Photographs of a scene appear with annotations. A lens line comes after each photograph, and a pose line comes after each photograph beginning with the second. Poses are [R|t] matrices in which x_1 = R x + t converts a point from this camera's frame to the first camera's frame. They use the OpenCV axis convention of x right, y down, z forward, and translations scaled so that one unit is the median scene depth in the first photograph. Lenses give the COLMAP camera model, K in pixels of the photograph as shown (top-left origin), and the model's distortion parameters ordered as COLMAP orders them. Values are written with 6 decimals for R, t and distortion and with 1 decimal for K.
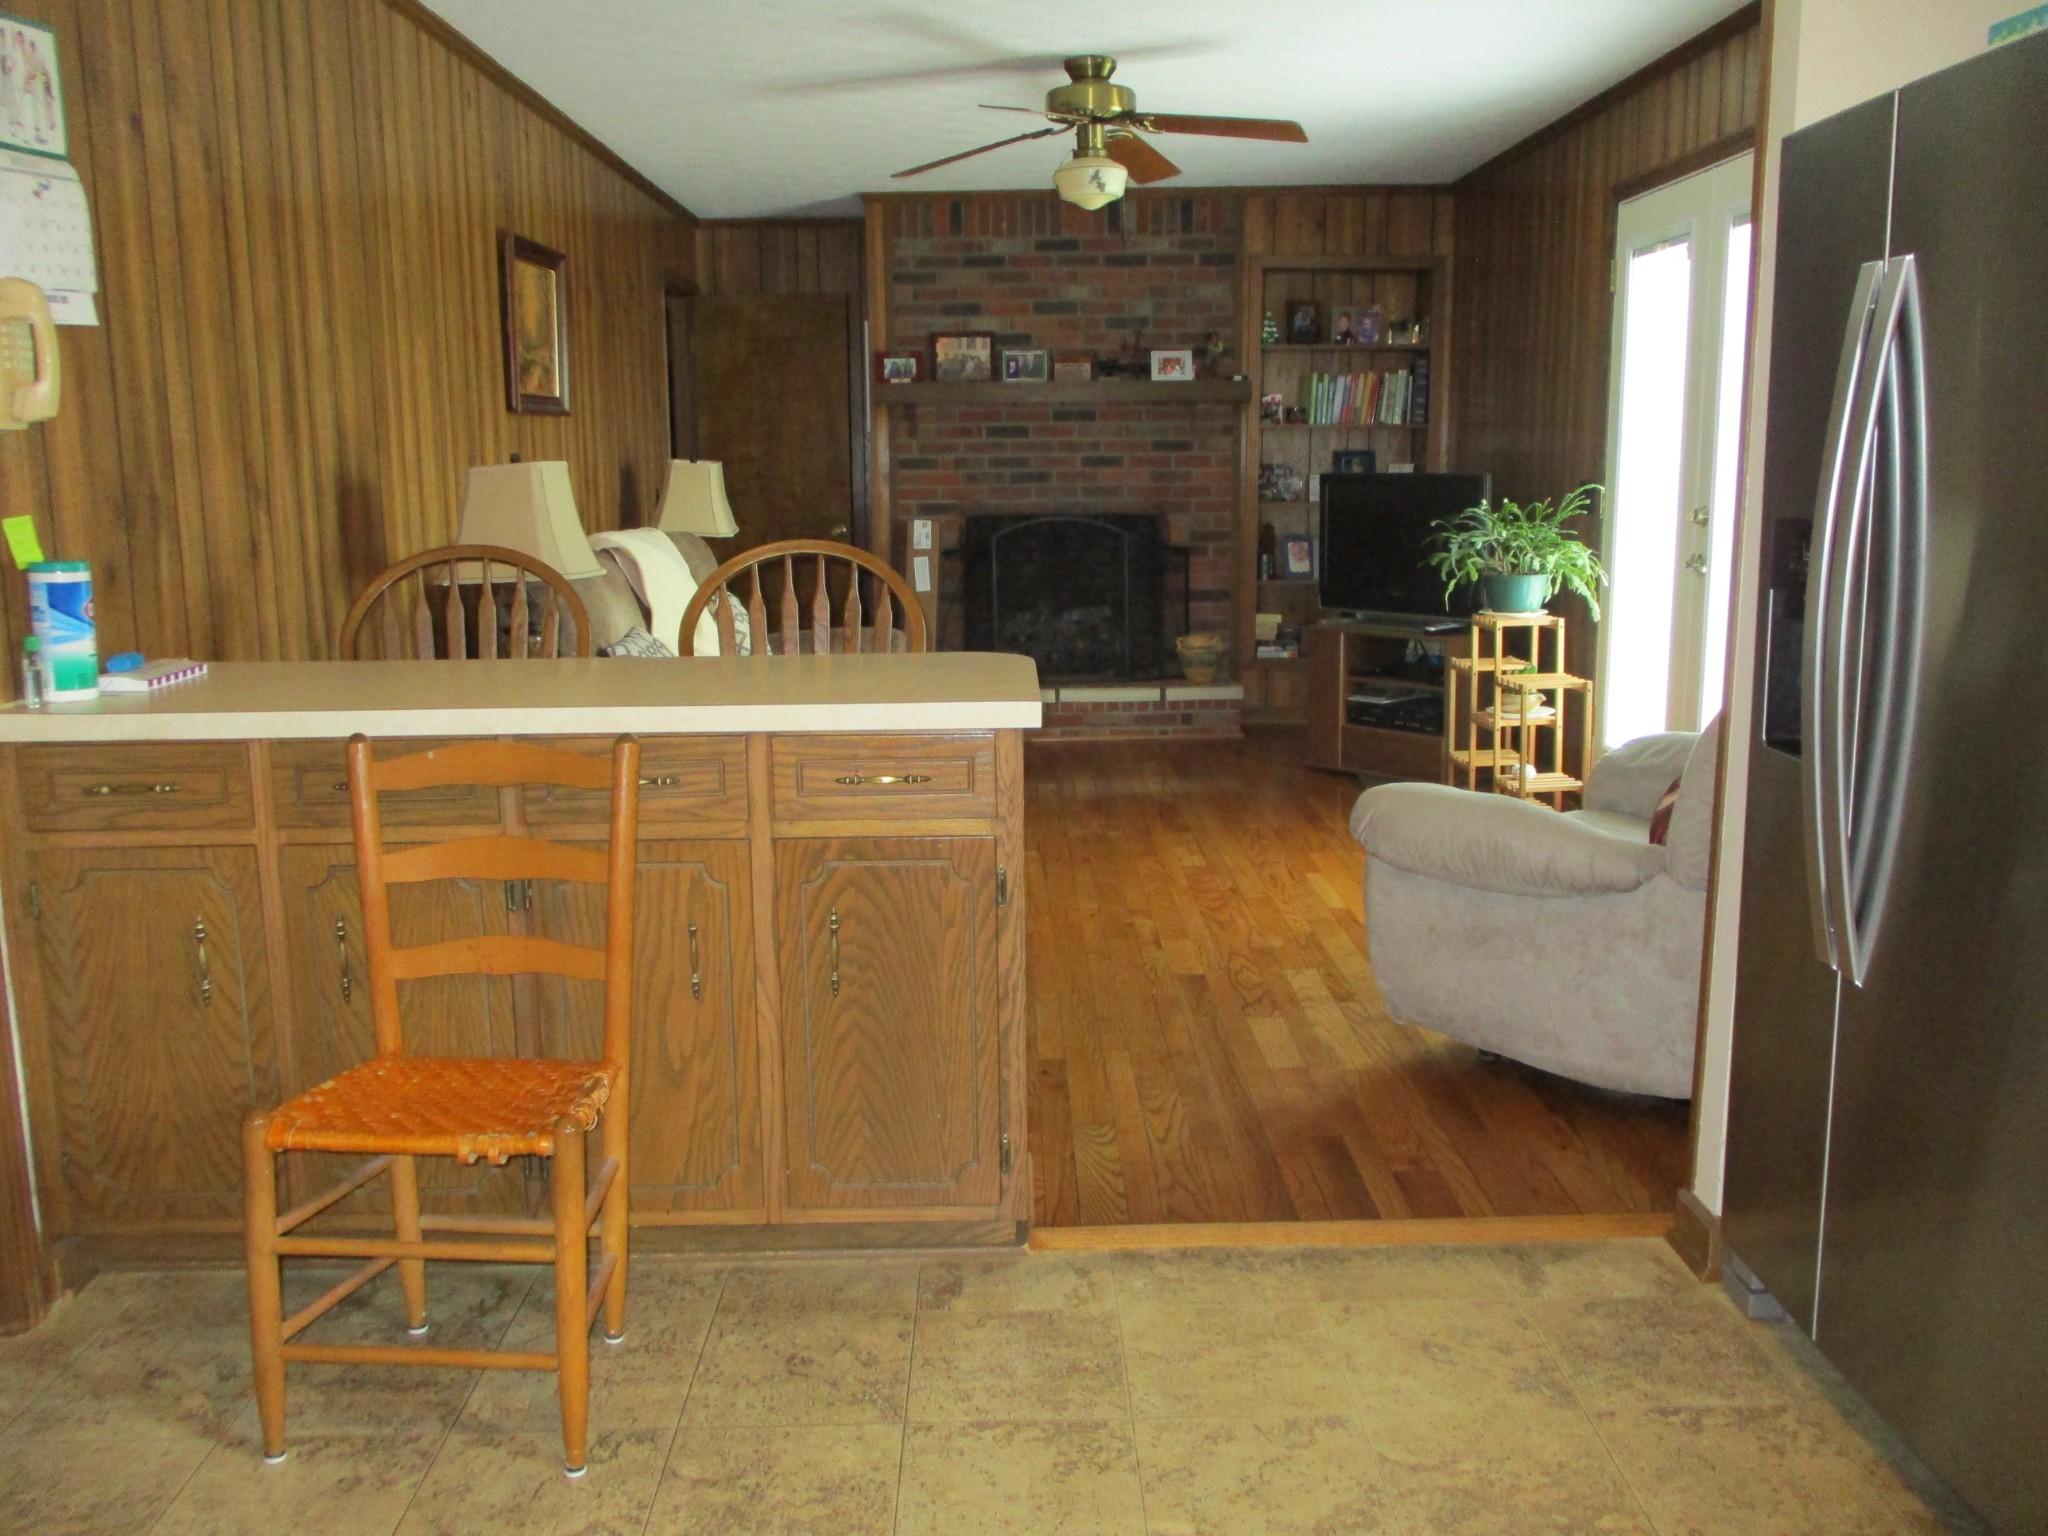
lens RADIAL K [[1718.1, 0, 1032.5], [0, 1718.1, 753.7], [0, 0, 1]] dist [-0.027299, 0.015899]
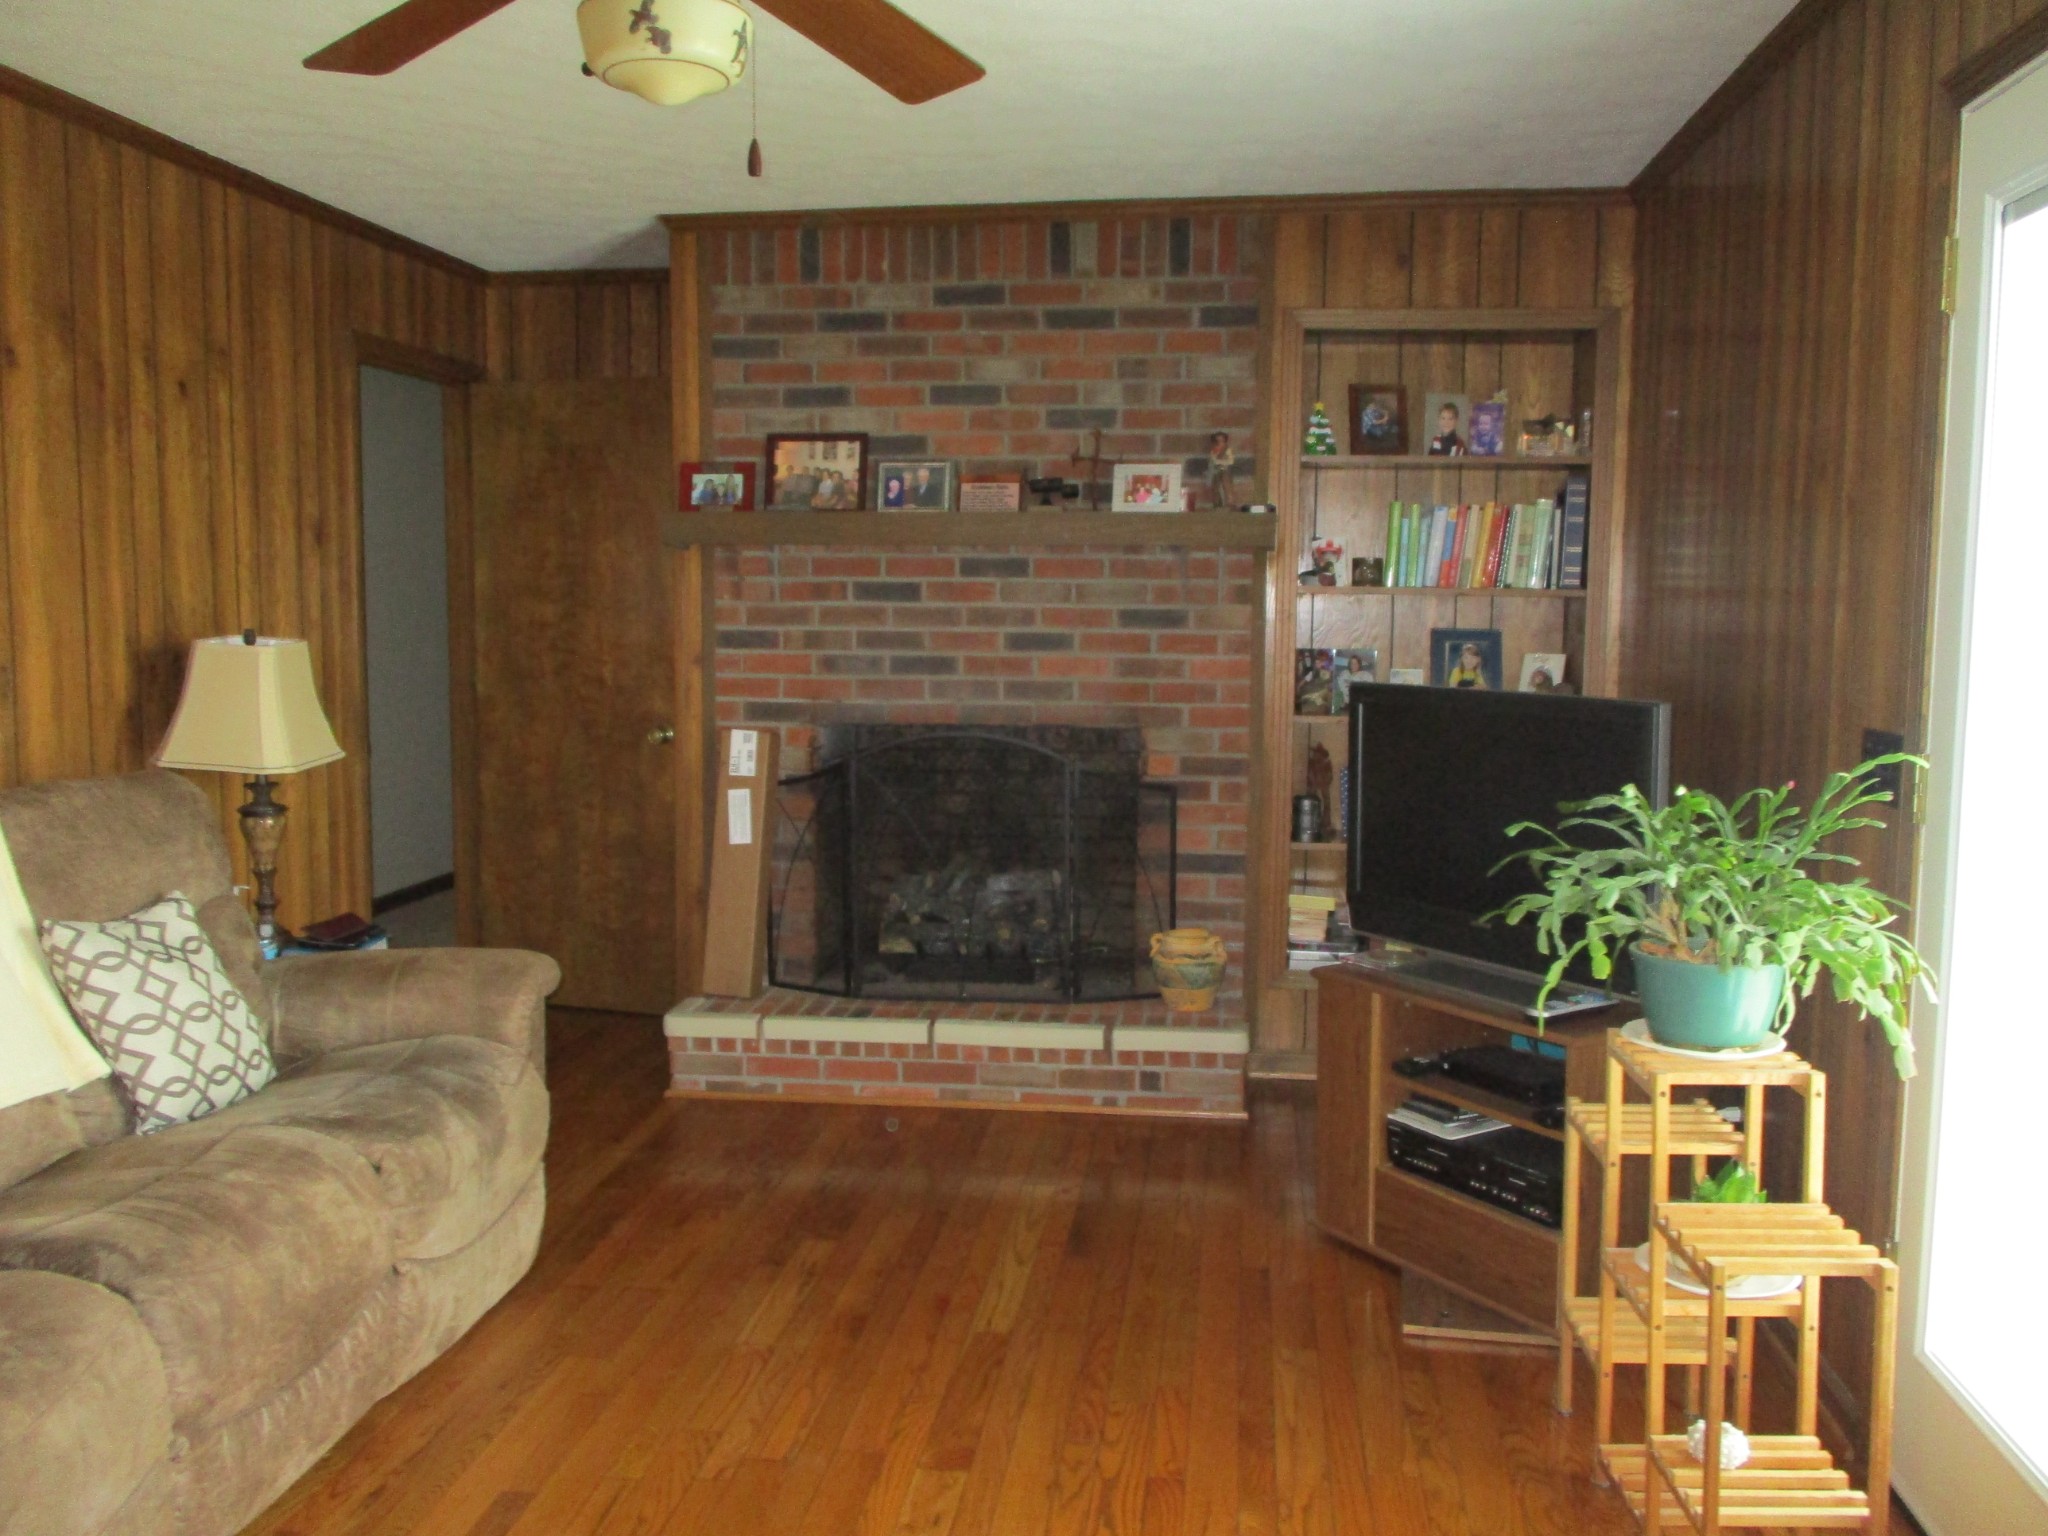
lens RADIAL K [[1718.1, 0, 1032.5], [0, 1718.1, 753.7], [0, 0, 1]] dist [-0.027299, 0.015899]
pose [[0.990478, 0.028131, -0.134763, 0.124225], [-0.038737, 0.996299, -0.076737, -0.083975], [0.132106, 0.081227, 0.987902, 0.400263]]
